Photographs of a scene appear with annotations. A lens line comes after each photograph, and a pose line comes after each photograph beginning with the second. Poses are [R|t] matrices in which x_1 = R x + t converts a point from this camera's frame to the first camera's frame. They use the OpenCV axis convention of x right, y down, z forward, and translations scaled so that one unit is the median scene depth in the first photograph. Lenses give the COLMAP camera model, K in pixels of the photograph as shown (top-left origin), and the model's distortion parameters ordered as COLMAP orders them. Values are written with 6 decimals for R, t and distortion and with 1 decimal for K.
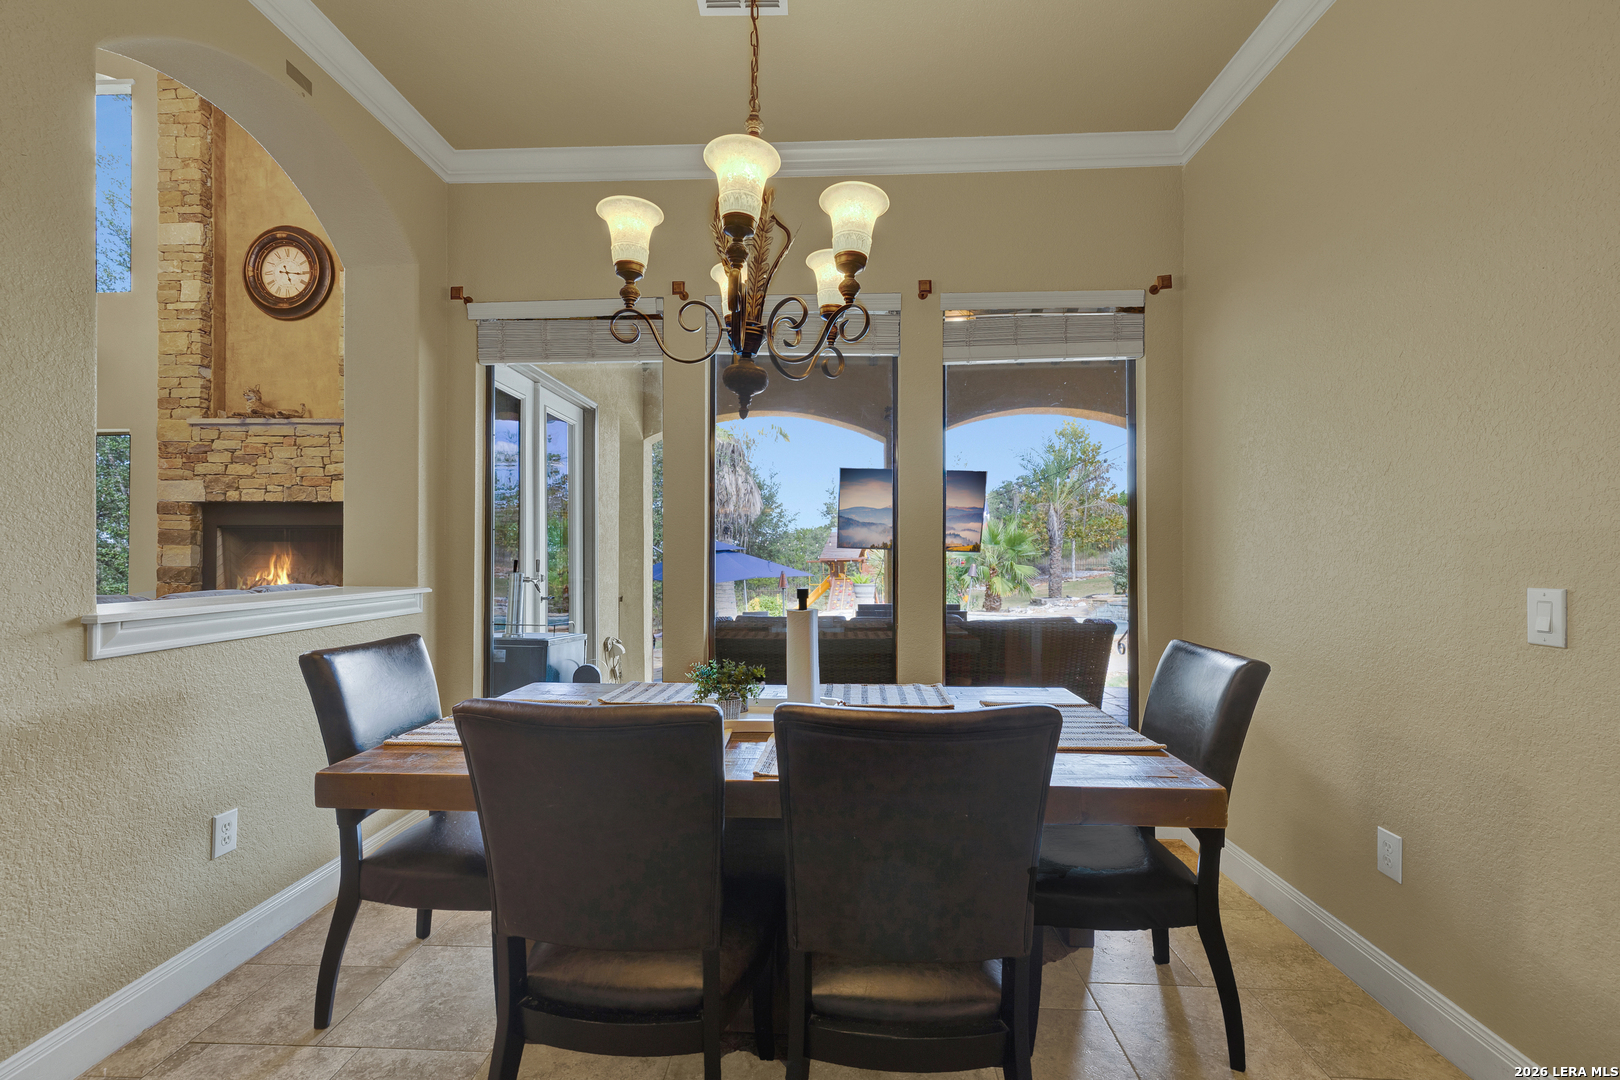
lens RADIAL K [[698.0, 0, 807.7], [0, 698.0, 551.3], [0, 0, 1]] dist [0.001585, 0.001061]
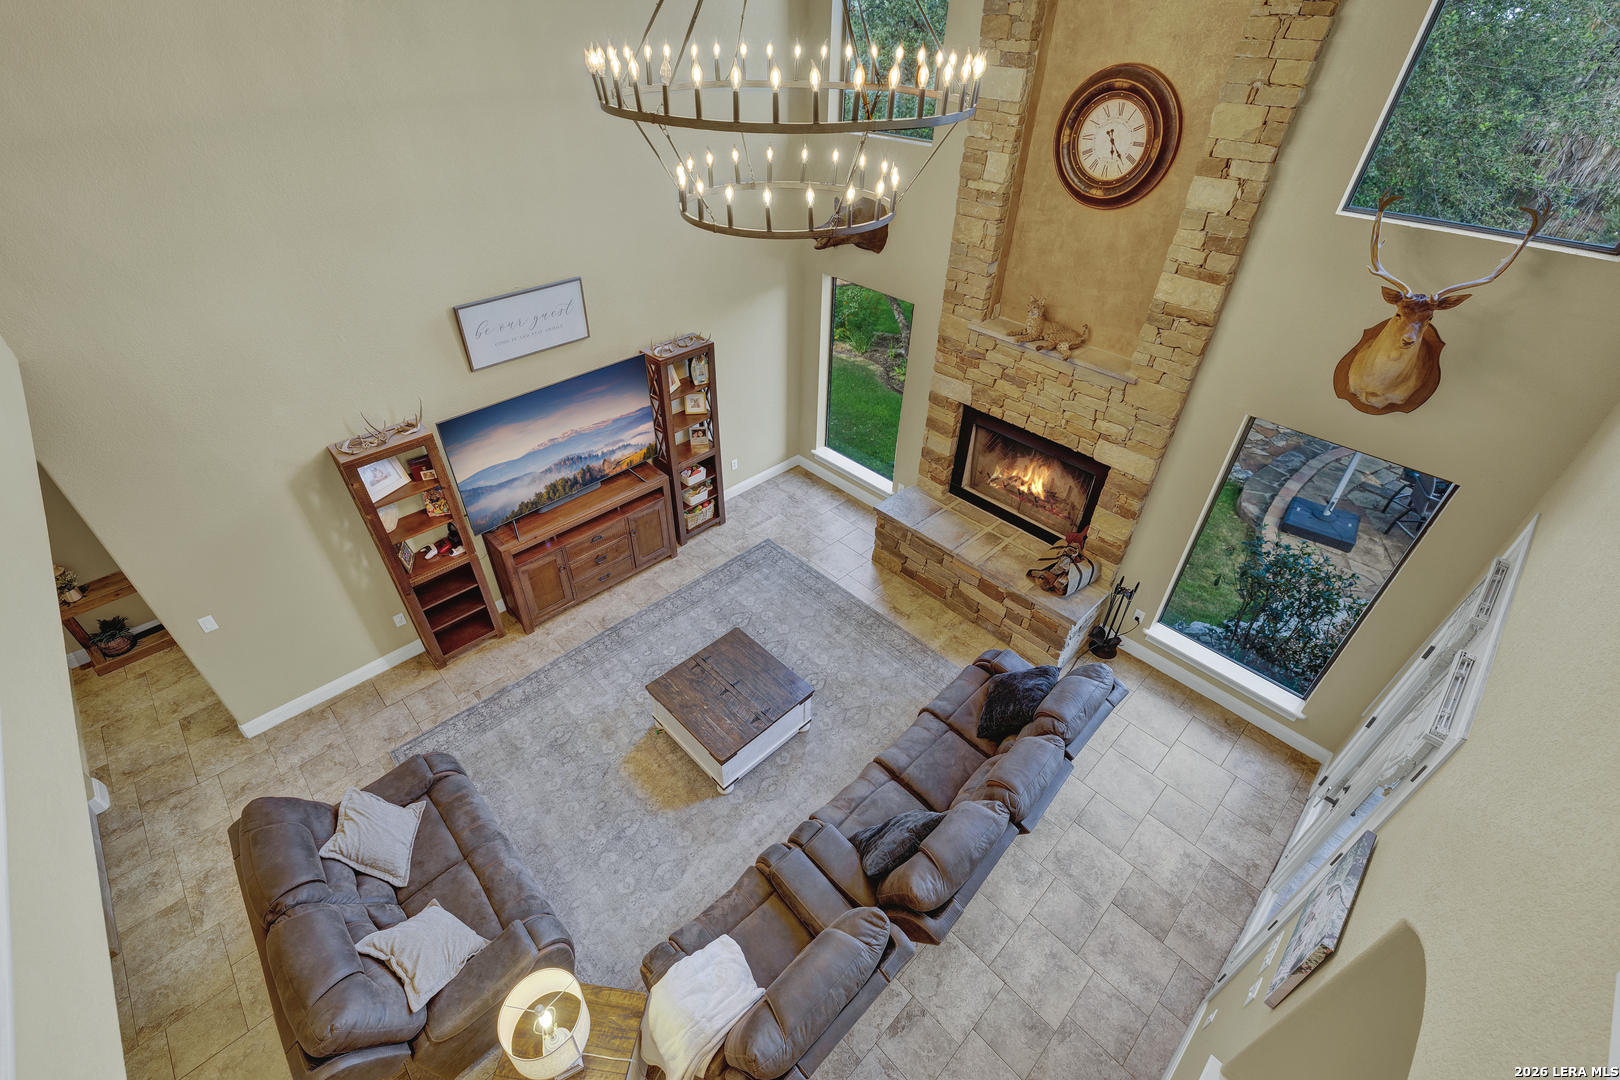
lens RADIAL K [[698.0, 0, 786.6], [0, 698.0, 538.9], [0, 0, 1]] dist [0.001585, 0.001061]
pose [[0.723544, 0.429797, -0.540146, -0.429270], [0.000727, 0.782030, 0.623240, -0.542756], [0.690277, -0.451335, 0.565521, 0.168366]]
